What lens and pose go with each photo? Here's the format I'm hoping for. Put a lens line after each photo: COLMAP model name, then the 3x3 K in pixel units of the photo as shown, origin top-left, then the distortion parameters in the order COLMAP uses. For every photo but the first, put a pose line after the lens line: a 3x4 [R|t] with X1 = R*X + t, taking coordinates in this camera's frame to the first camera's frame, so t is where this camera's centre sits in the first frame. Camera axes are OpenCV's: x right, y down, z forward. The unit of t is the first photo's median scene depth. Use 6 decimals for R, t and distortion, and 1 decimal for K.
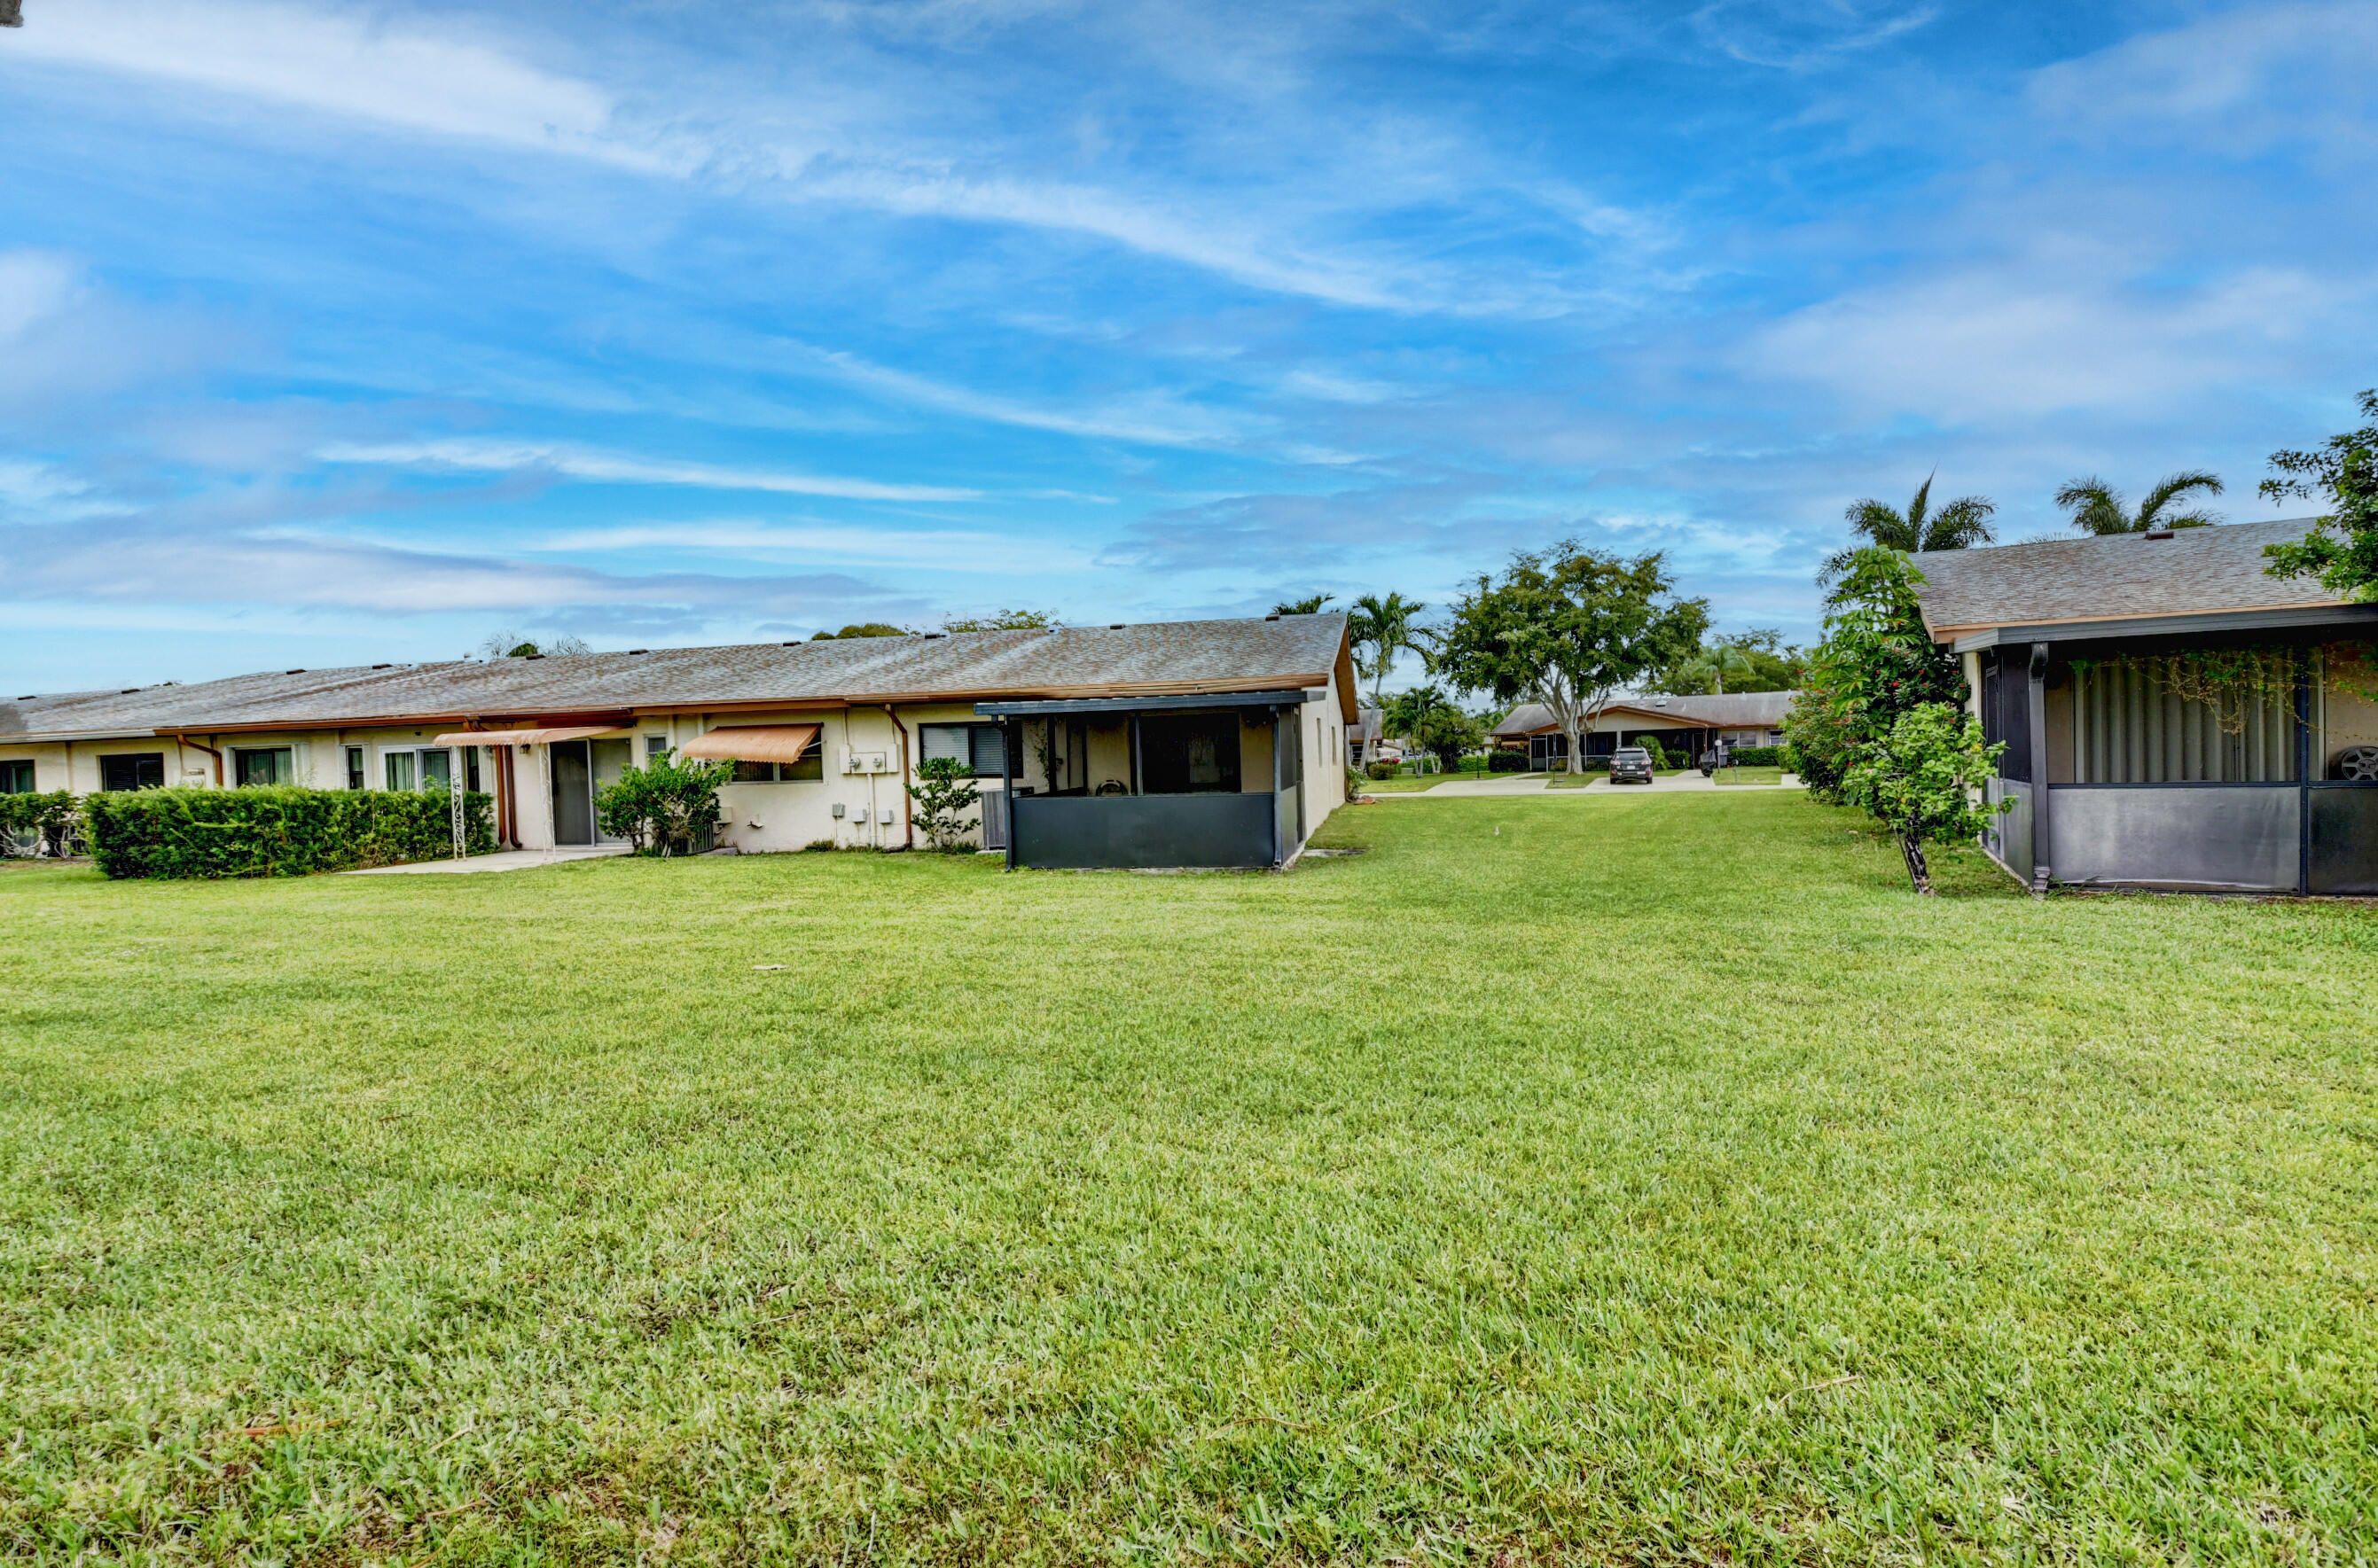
lens RADIAL K [[1038.1, 0, 1189.0], [0, 1038.1, 784.0], [0, 0, 1]] dist [0.011807, -0.027164]
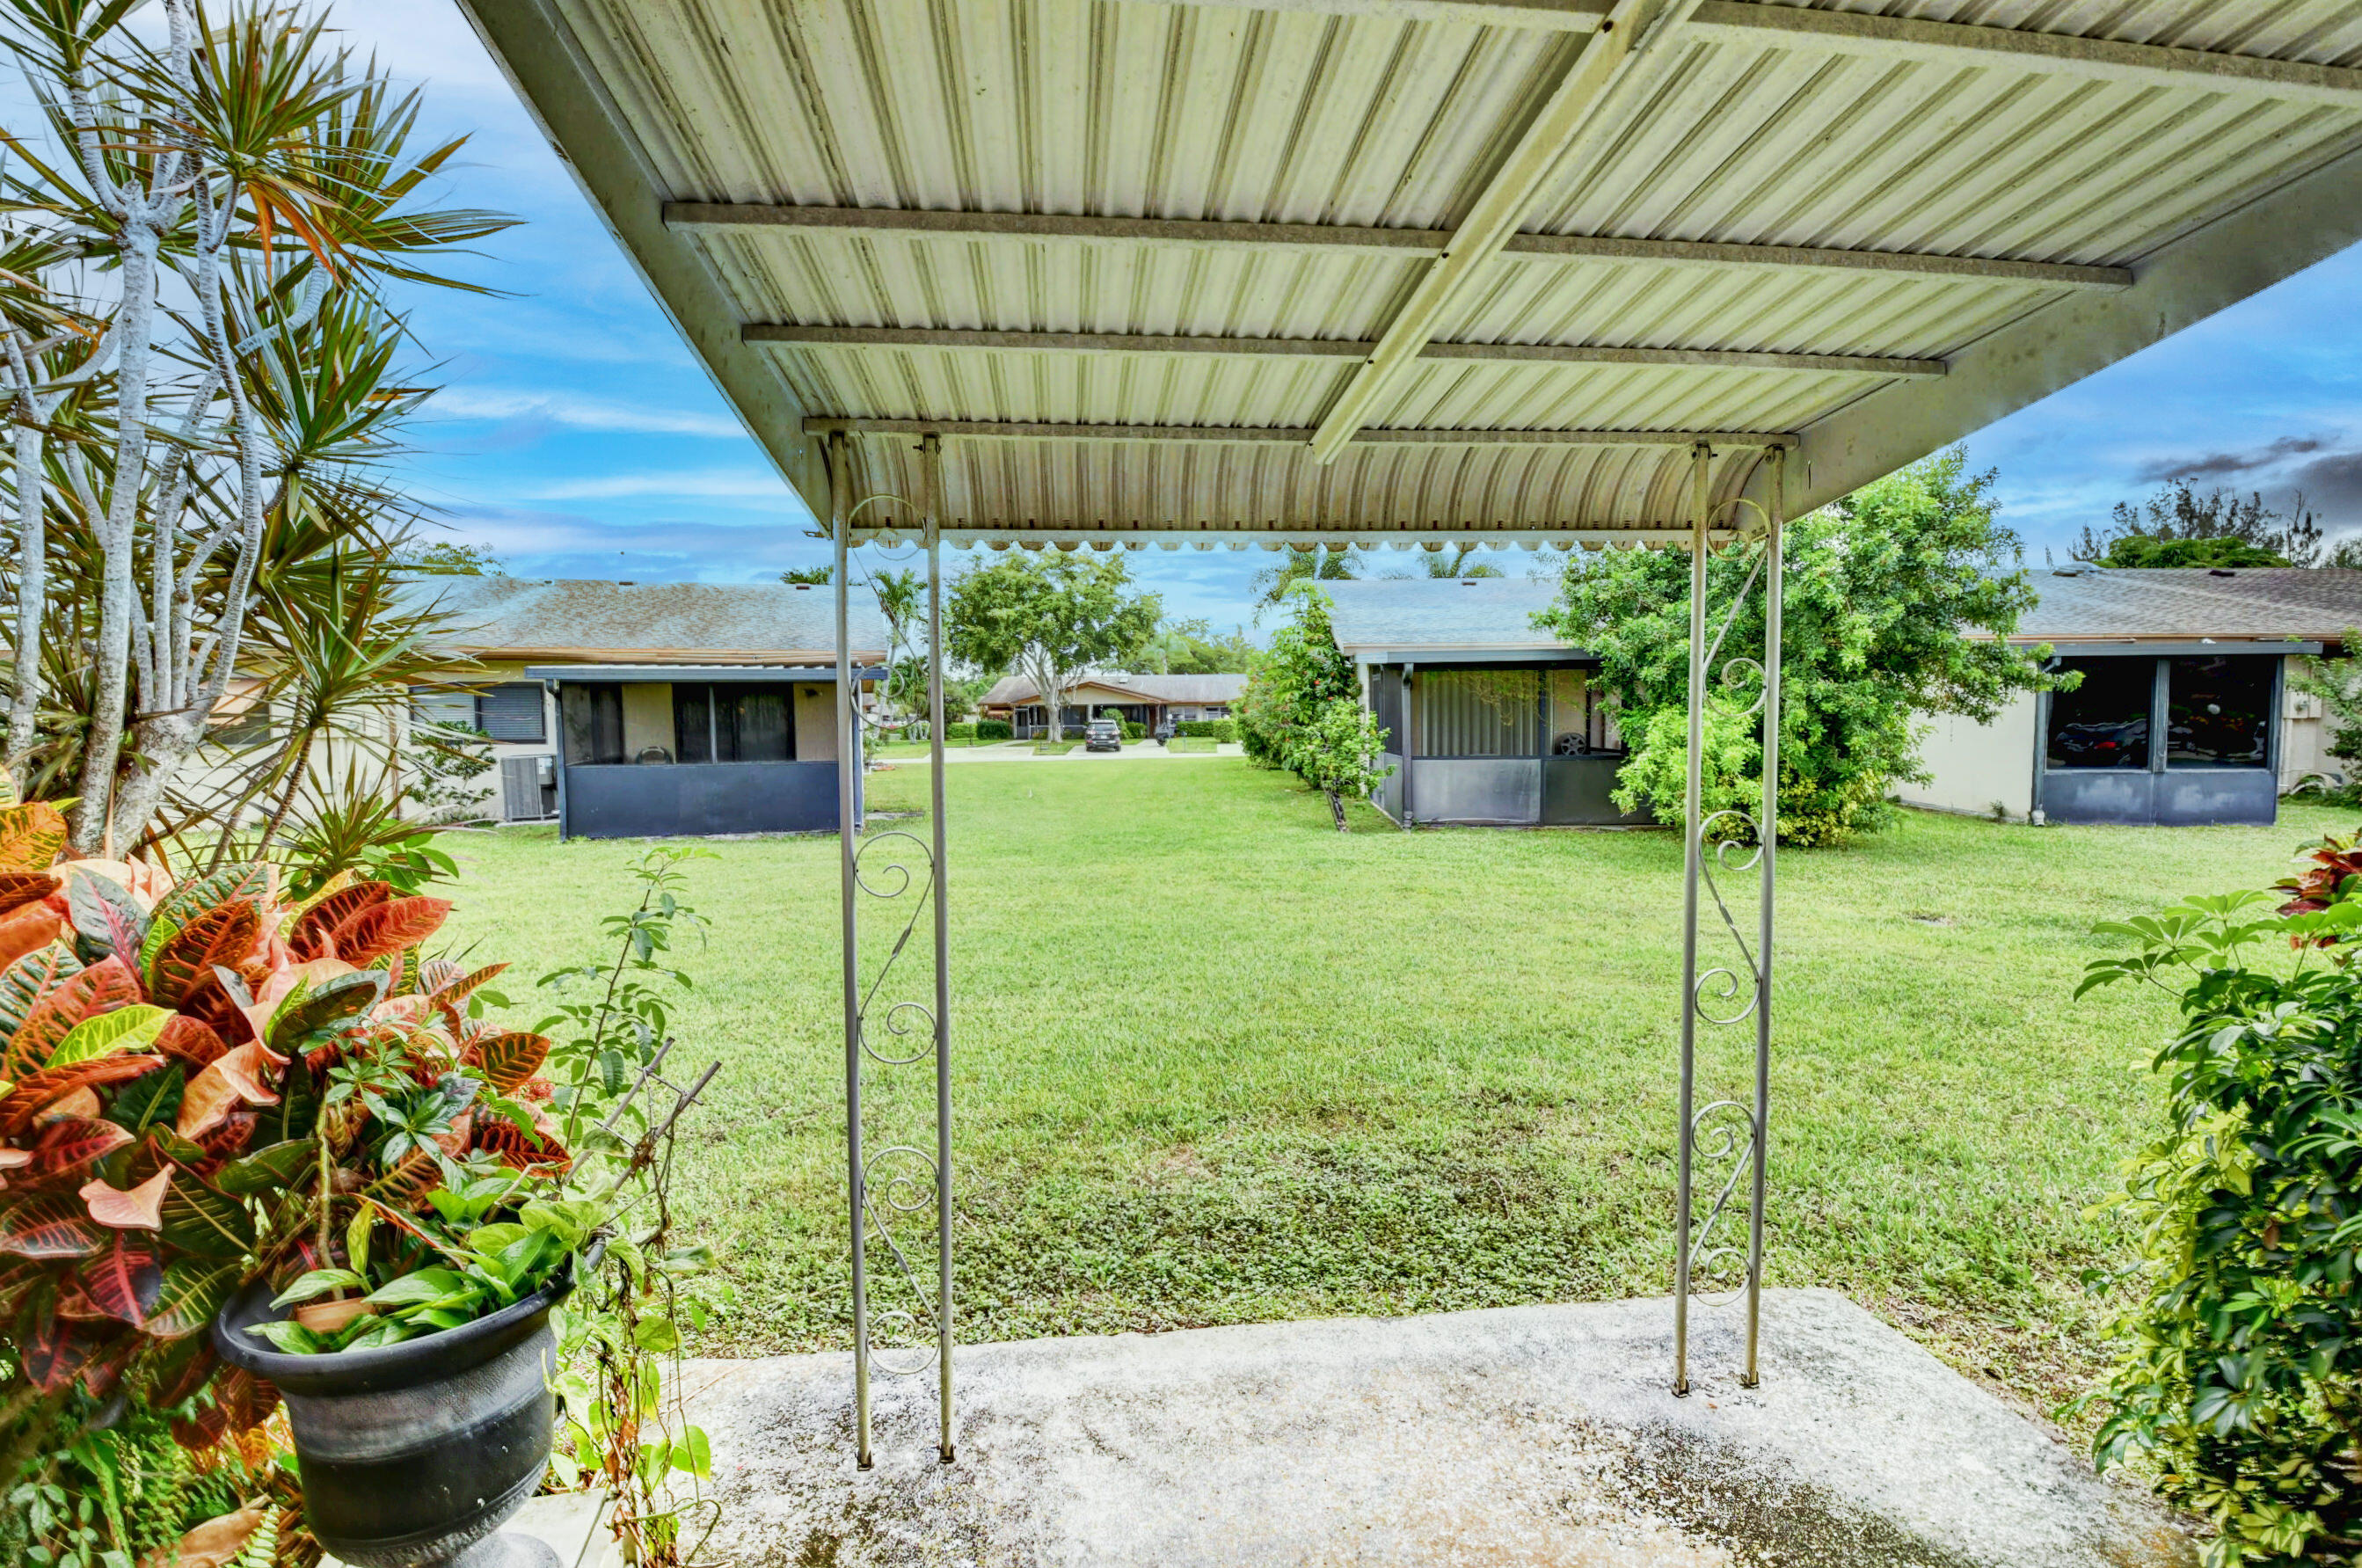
lens RADIAL K [[1041.0, 0, 1176.4], [0, 1041.0, 775.8], [0, 0, 1]] dist [0.011717, -0.000245]
pose [[0.879221, -0.005861, 0.476377, -0.113666], [-0.006544, 0.999681, 0.024377, -0.004199], [-0.476368, -0.024550, 0.878903, -0.101602]]
